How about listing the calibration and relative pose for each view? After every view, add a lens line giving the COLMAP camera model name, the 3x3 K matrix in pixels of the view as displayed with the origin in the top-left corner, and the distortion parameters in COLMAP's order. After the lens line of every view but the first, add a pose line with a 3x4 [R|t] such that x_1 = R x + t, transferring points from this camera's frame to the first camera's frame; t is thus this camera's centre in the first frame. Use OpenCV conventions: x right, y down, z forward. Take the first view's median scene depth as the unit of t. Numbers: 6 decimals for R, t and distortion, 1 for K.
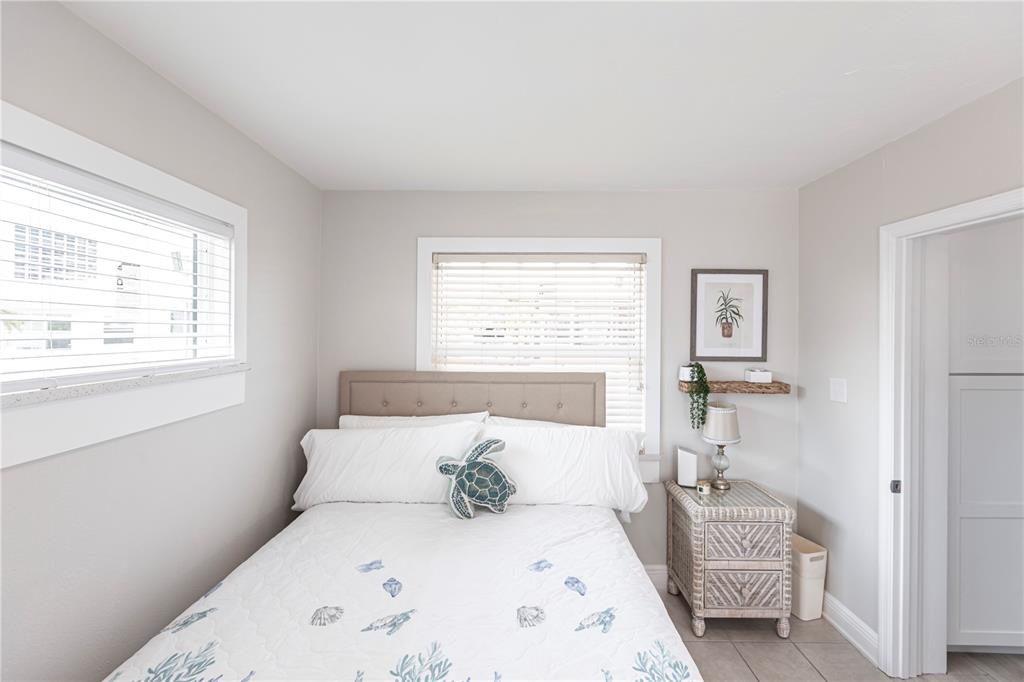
lens RADIAL K [[461.3, 0, 512.4], [0, 461.3, 327.8], [0, 0, 1]] dist [0.001398, -0.000226]
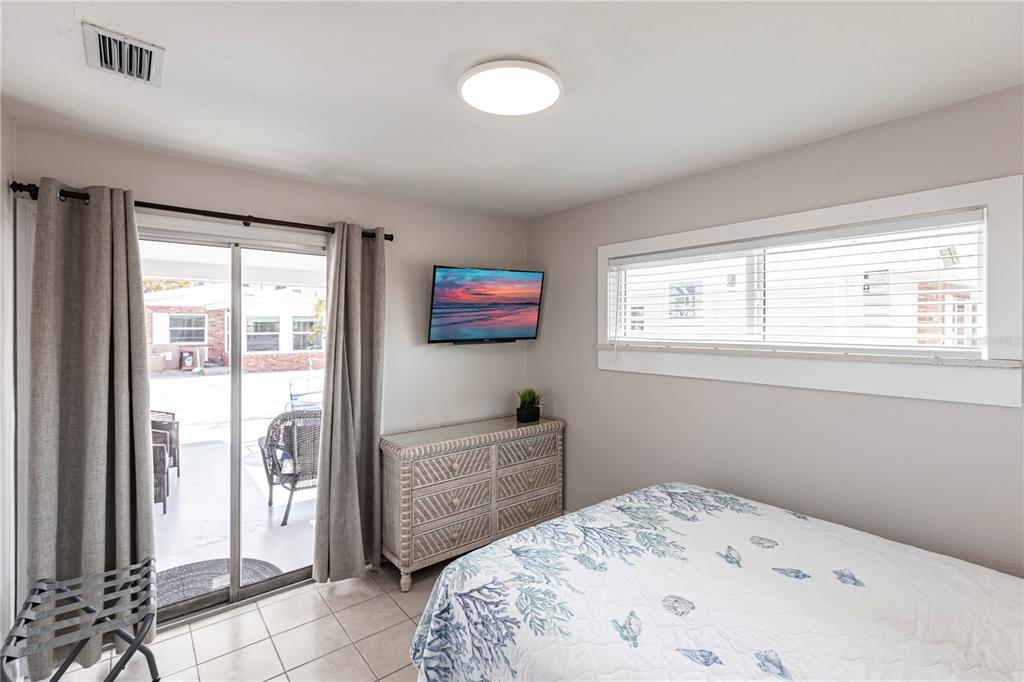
lens RADIAL K [[461.3, 0, 512.4], [0, 461.3, 327.8], [0, 0, 1]] dist [0.001398, -0.000226]
pose [[-0.774942, -0.002564, -0.632027, 0.902647], [-0.002498, 0.999996, -0.000994, 0.028840], [0.632028, 0.000808, -0.774945, 1.478213]]
